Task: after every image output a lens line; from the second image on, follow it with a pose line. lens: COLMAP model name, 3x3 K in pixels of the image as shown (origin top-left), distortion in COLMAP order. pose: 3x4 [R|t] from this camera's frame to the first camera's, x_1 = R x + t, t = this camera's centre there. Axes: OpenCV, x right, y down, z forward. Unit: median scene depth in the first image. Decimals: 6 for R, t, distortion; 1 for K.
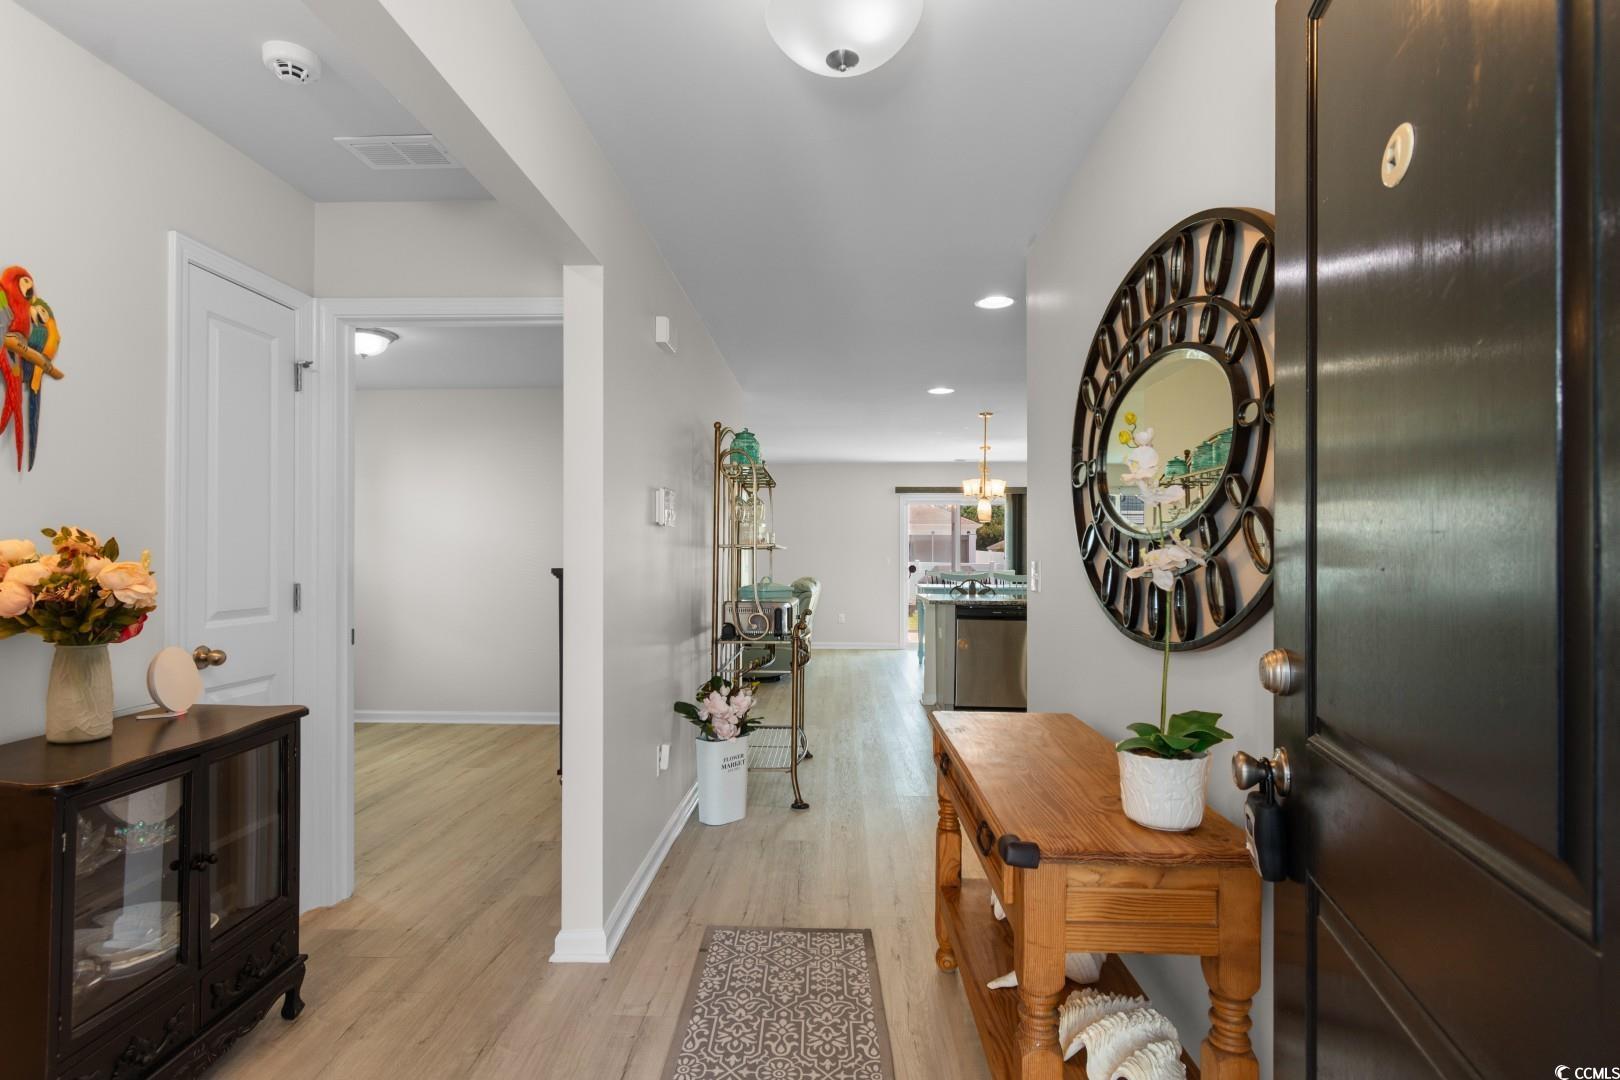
lens RADIAL K [[827.6, 0, 810.7], [0, 827.6, 553.0], [0, 0, 1]] dist [0.006135, 0.000331]
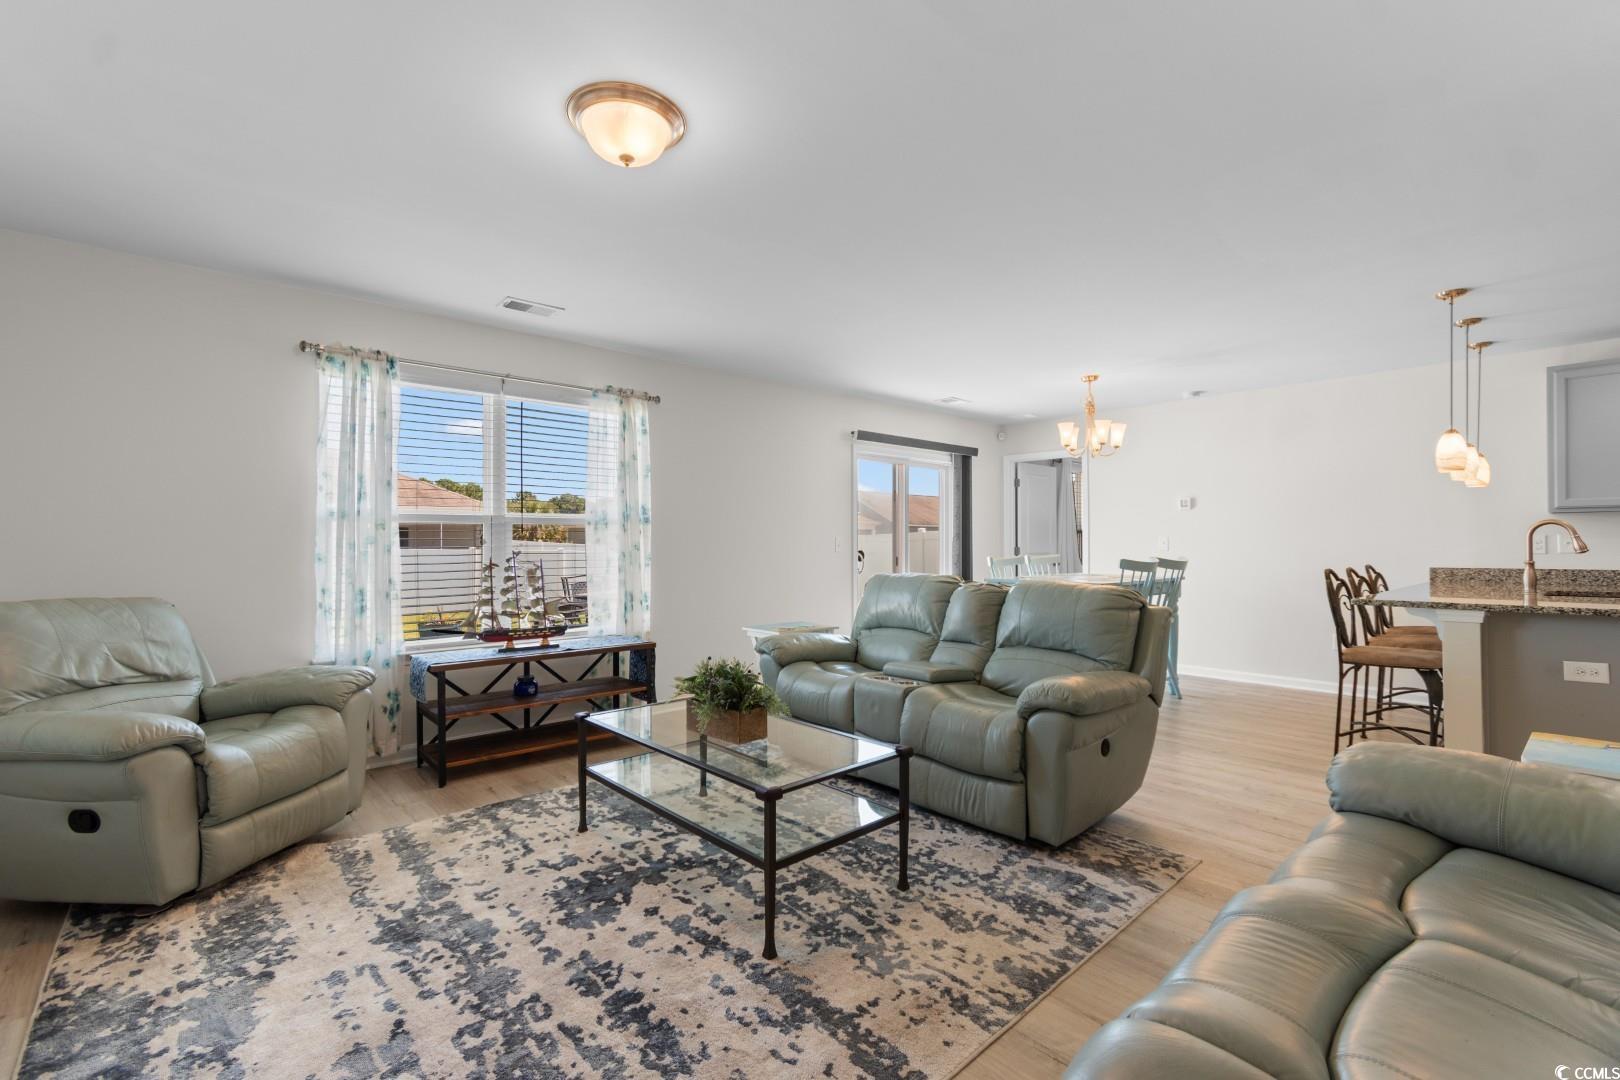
lens RADIAL K [[718.4, 0, 815.2], [0, 718.4, 526.6], [0, 0, 1]] dist [0.006882, -0.000499]
pose [[0.698921, 0.016858, 0.715000, -0.373773], [-0.001375, 0.999752, -0.022228, 0.010460], [-0.715198, 0.014553, 0.698771, 0.748959]]
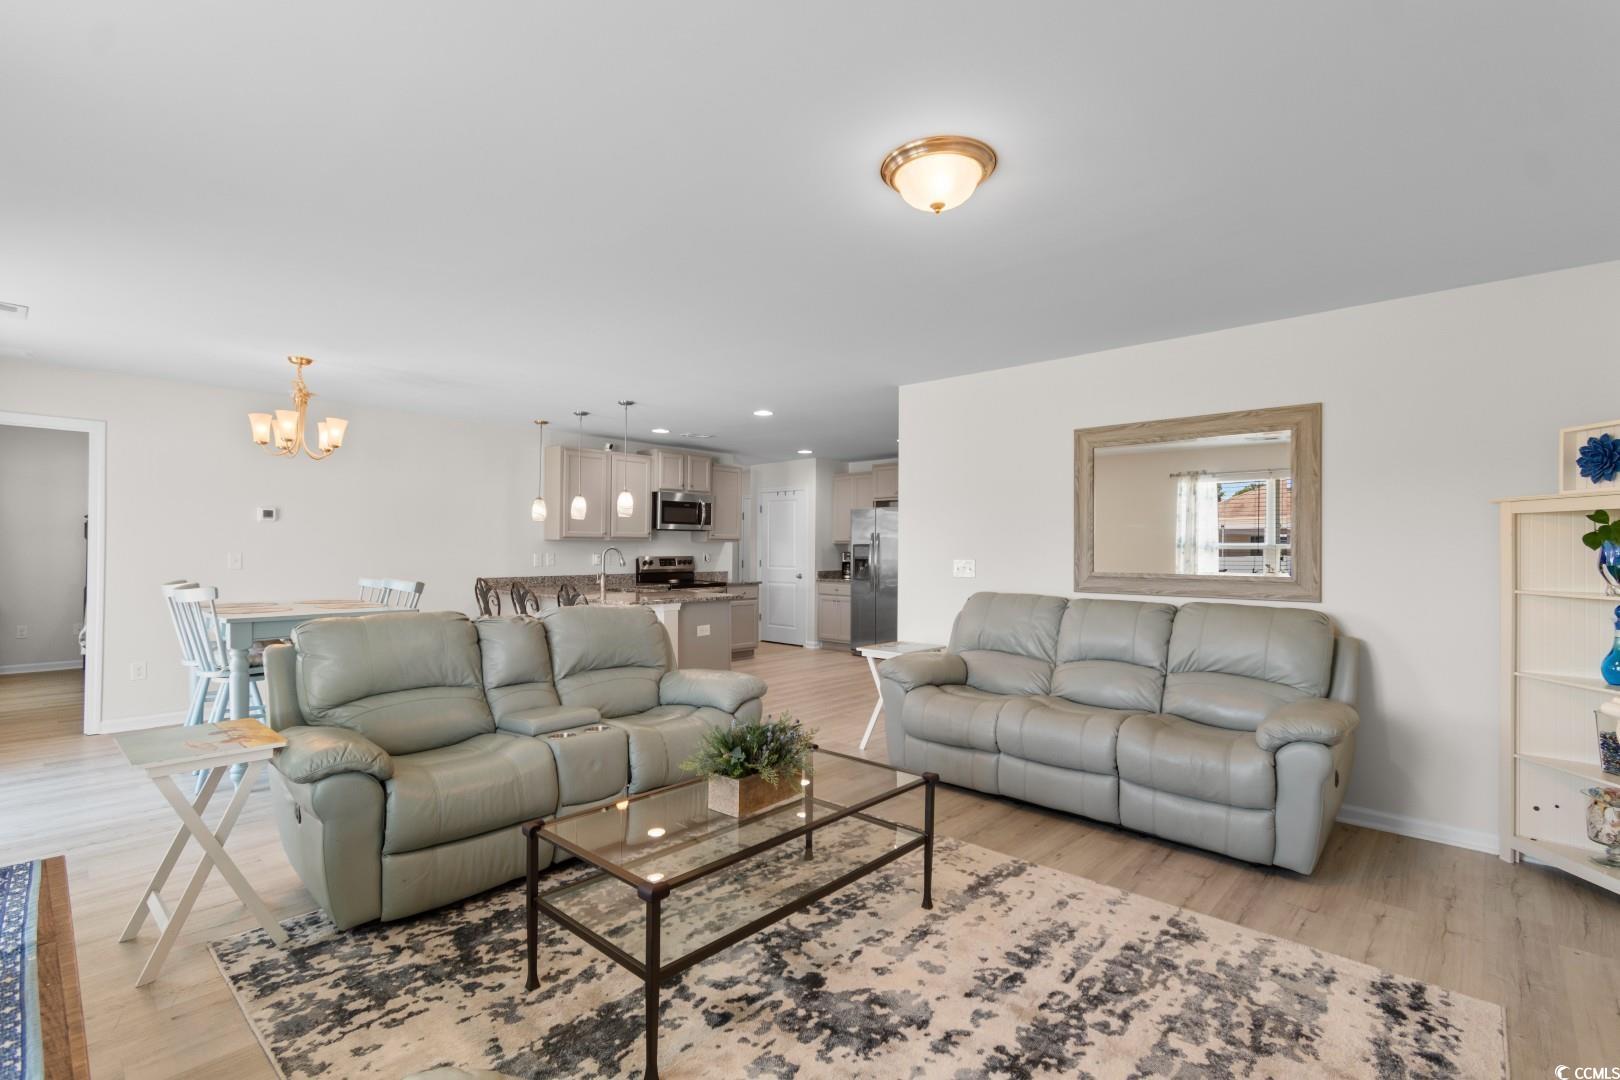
lens RADIAL K [[718.4, 0, 827.5], [0, 718.4, 546.0], [0, 0, 1]] dist [0.006882, -0.000499]
pose [[-0.776615, -0.002100, 0.629972, -0.369297], [-0.008267, 0.999942, -0.006858, -0.000917], [-0.629922, -0.010534, -0.776587, 1.156362]]
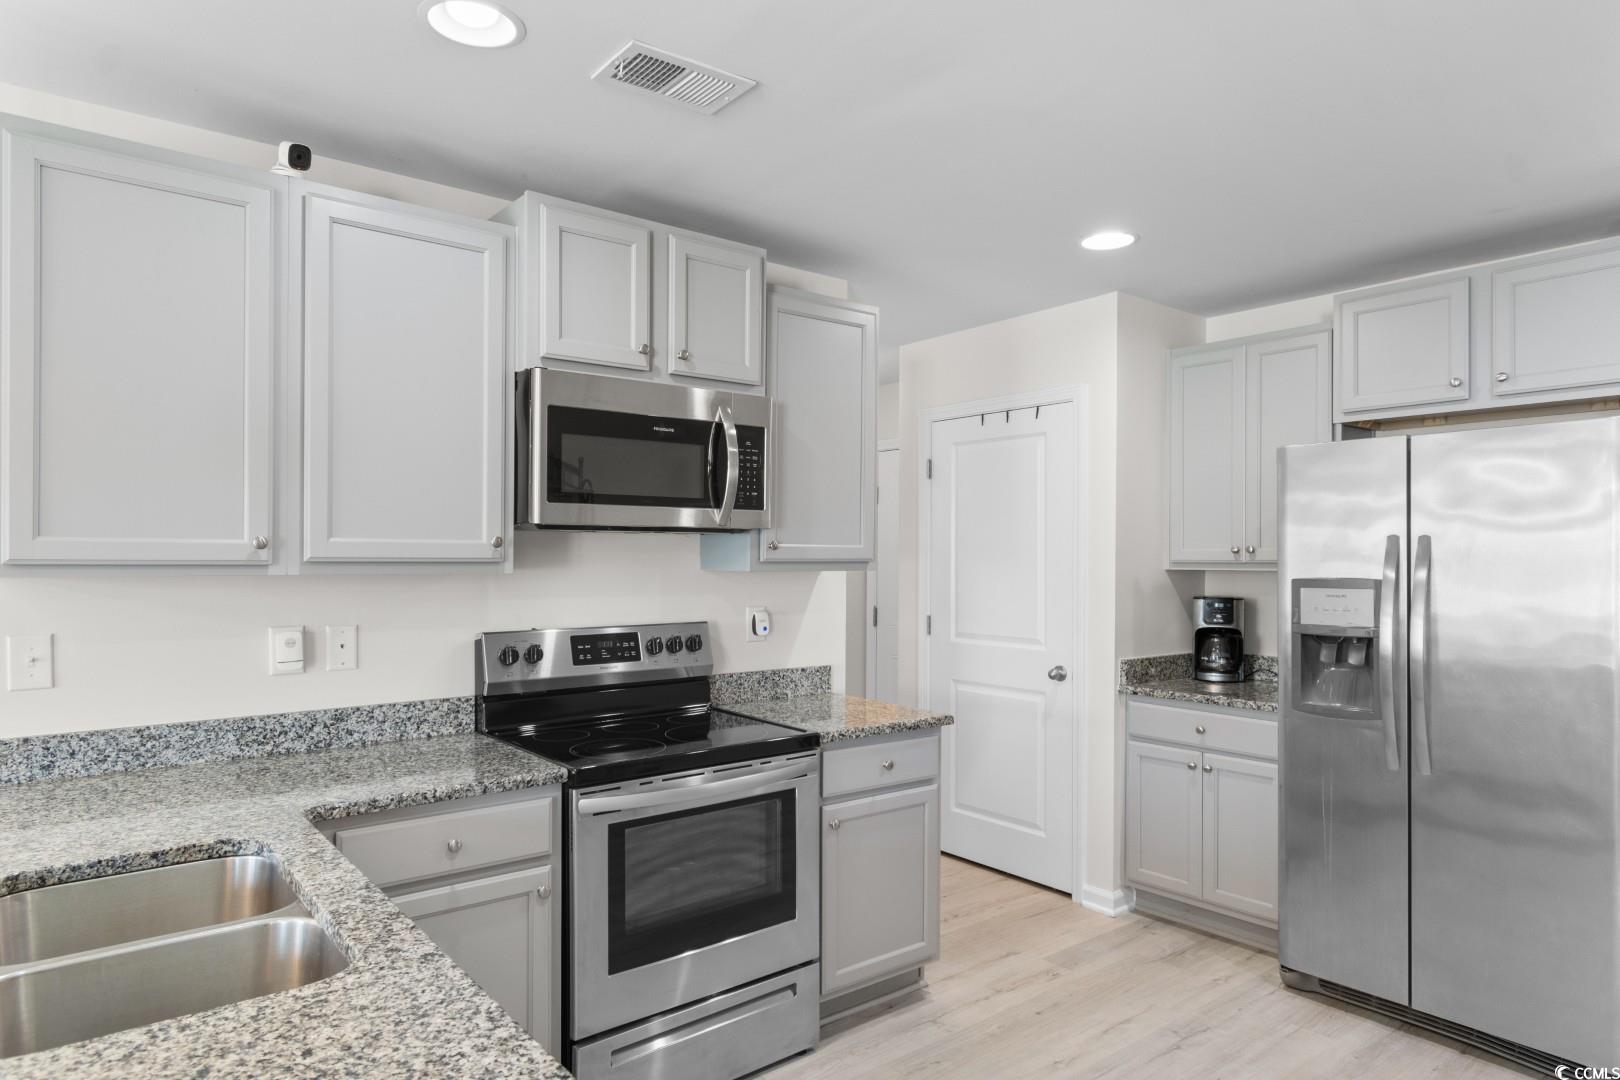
lens RADIAL K [[969.1, 0, 818.6], [0, 969.1, 560.6], [0, 0, 1]] dist [0.004550, -0.005510]
pose [[-0.658329, -0.005451, 0.752711, 0.061481], [-0.006477, 0.999978, 0.001577, -0.015767], [-0.752703, -0.003837, -0.658349, 0.742969]]
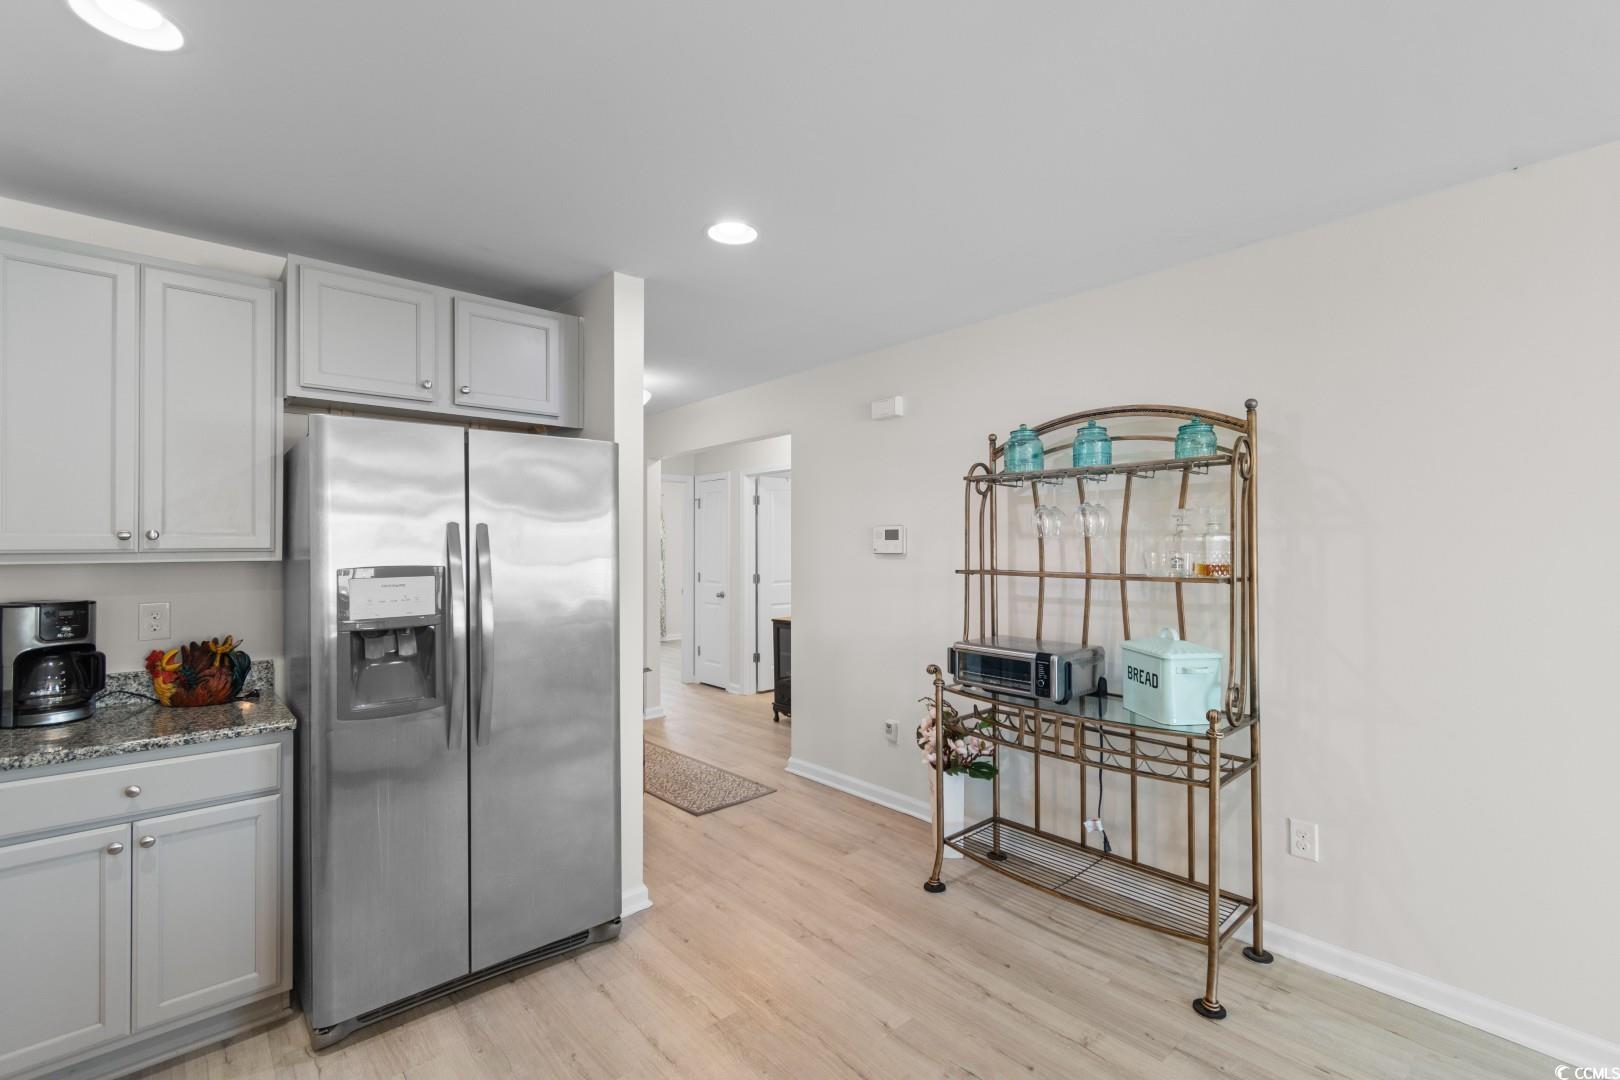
lens RADIAL K [[718.4, 0, 815.9], [0, 718.4, 541.3], [0, 0, 1]] dist [0.006882, -0.000499]
pose [[-0.726485, -0.003473, -0.687174, 0.256304], [0.005633, 0.999924, -0.011009, -0.015195], [0.687159, -0.011869, -0.726410, 0.651002]]
